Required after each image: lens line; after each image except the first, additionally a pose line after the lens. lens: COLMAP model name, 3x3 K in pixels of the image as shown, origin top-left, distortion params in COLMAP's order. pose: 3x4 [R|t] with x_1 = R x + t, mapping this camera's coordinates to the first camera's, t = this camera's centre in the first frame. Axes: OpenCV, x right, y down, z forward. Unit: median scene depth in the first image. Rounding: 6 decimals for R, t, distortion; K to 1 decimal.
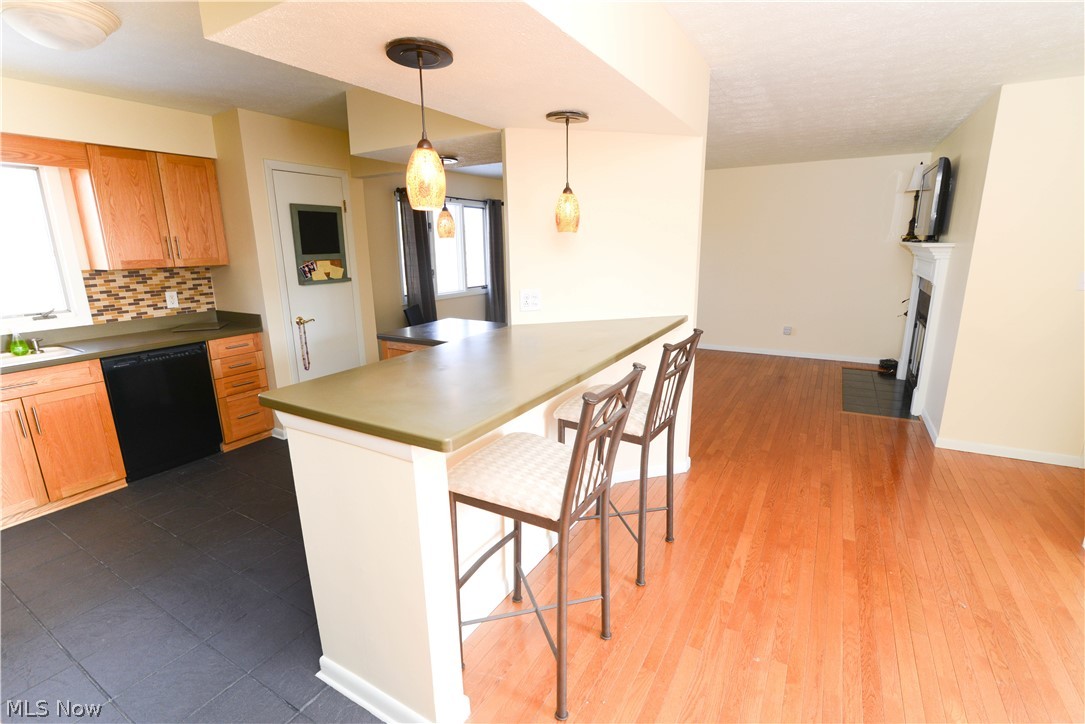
lens RADIAL K [[495.9, 0, 541.3], [0, 495.9, 366.6], [0, 0, 1]] dist [-0.022184, 0.002446]
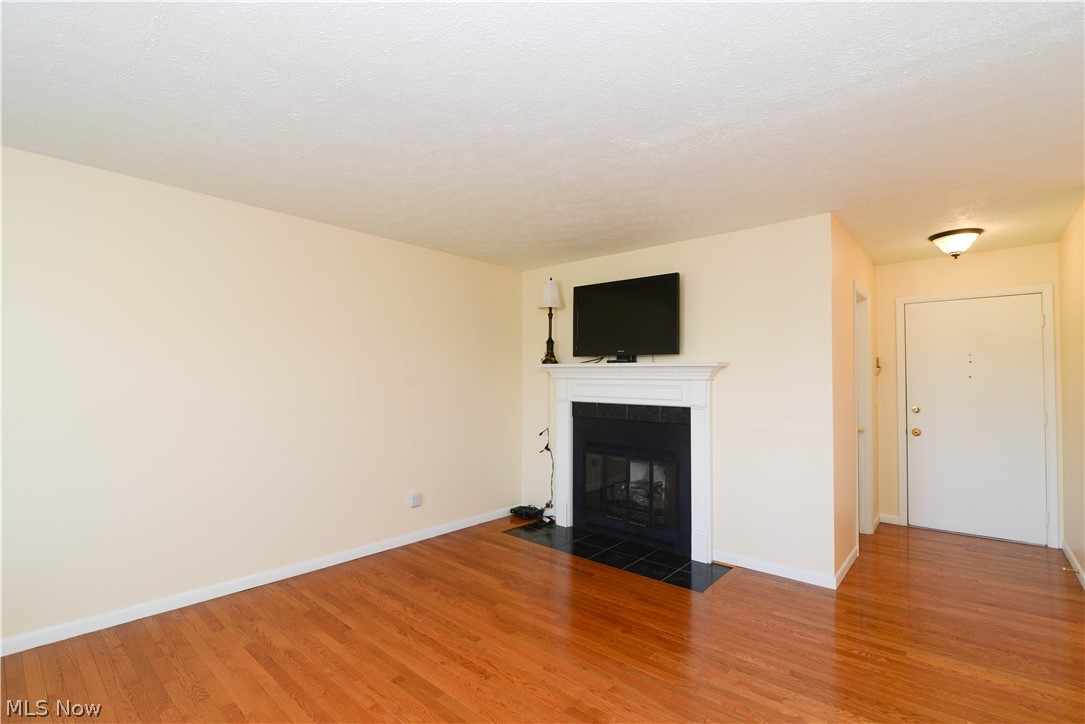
lens RADIAL K [[495.9, 0, 541.3], [0, 495.9, 366.6], [0, 0, 1]] dist [-0.022184, 0.002446]
pose [[0.186529, 0.042771, 0.981518, -0.154282], [0.227596, 0.969993, -0.085522, -0.262124], [-0.955723, 0.239342, 0.171197, 1.261990]]
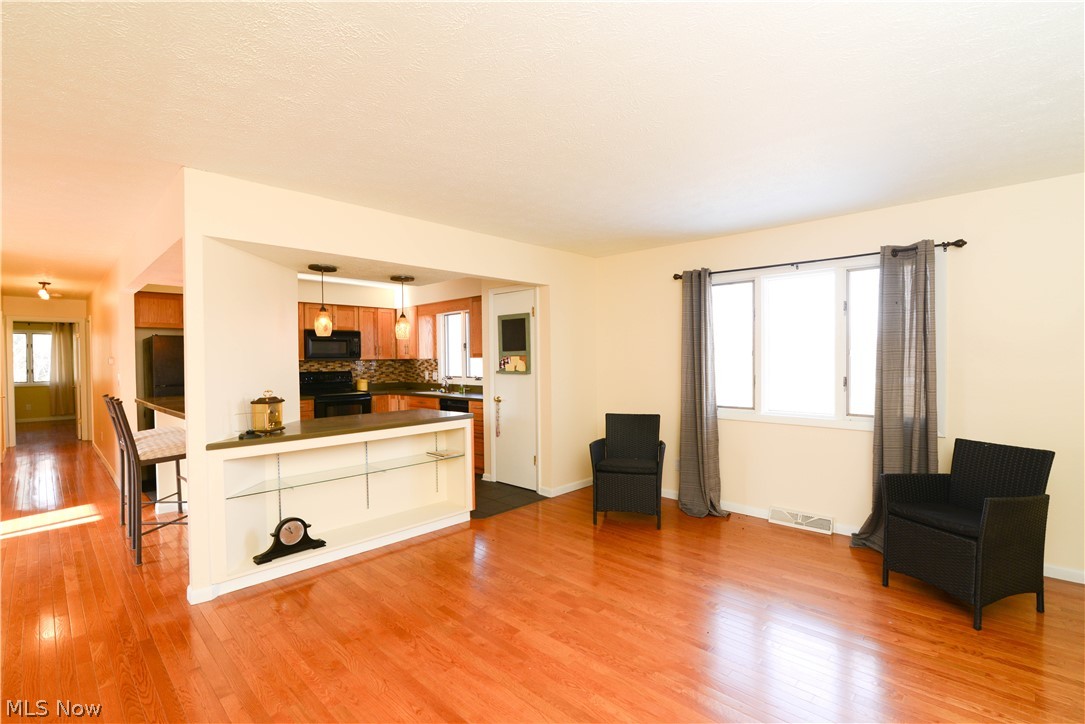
lens RADIAL K [[495.9, 0, 541.3], [0, 495.9, 366.6], [0, 0, 1]] dist [-0.022184, 0.002446]
pose [[-0.238608, 0.031575, -0.970603, 0.869510], [-0.219356, 0.971888, 0.085542, -0.351116], [0.946017, 0.233319, -0.224974, 1.523552]]
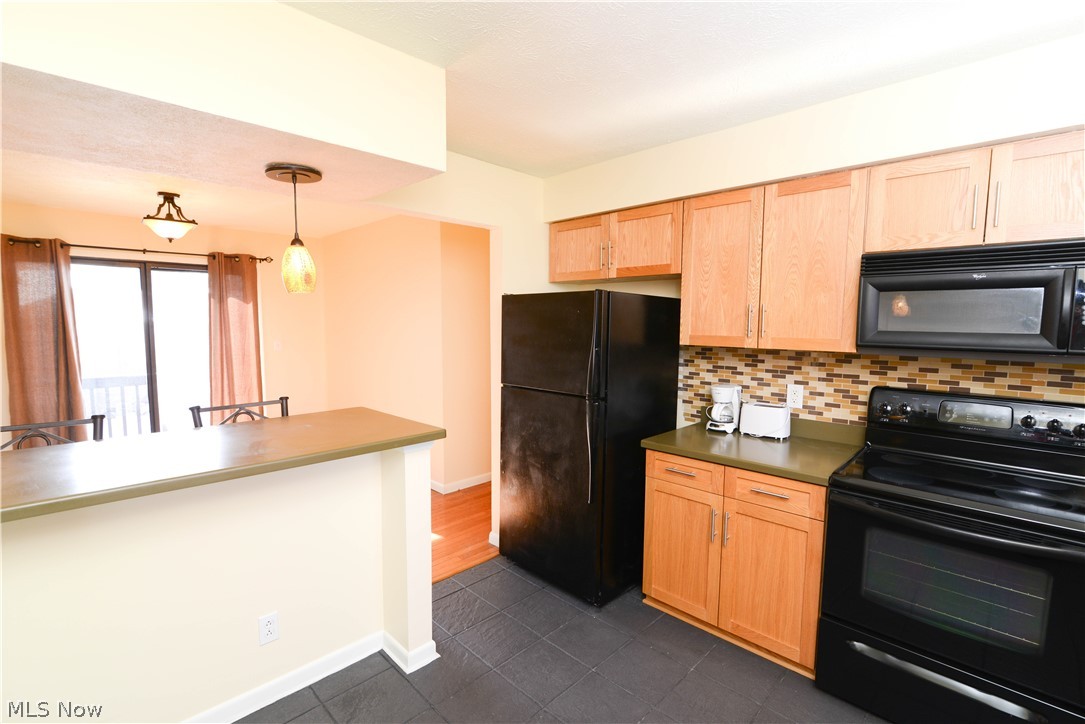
lens RADIAL K [[495.9, 0, 541.3], [0, 495.9, 366.6], [0, 0, 1]] dist [-0.022184, 0.002446]
pose [[-0.967946, -0.015756, 0.250665, -0.491811], [0.067506, 0.944985, 0.320073, -0.219332], [-0.241918, 0.326735, -0.913630, 0.895500]]
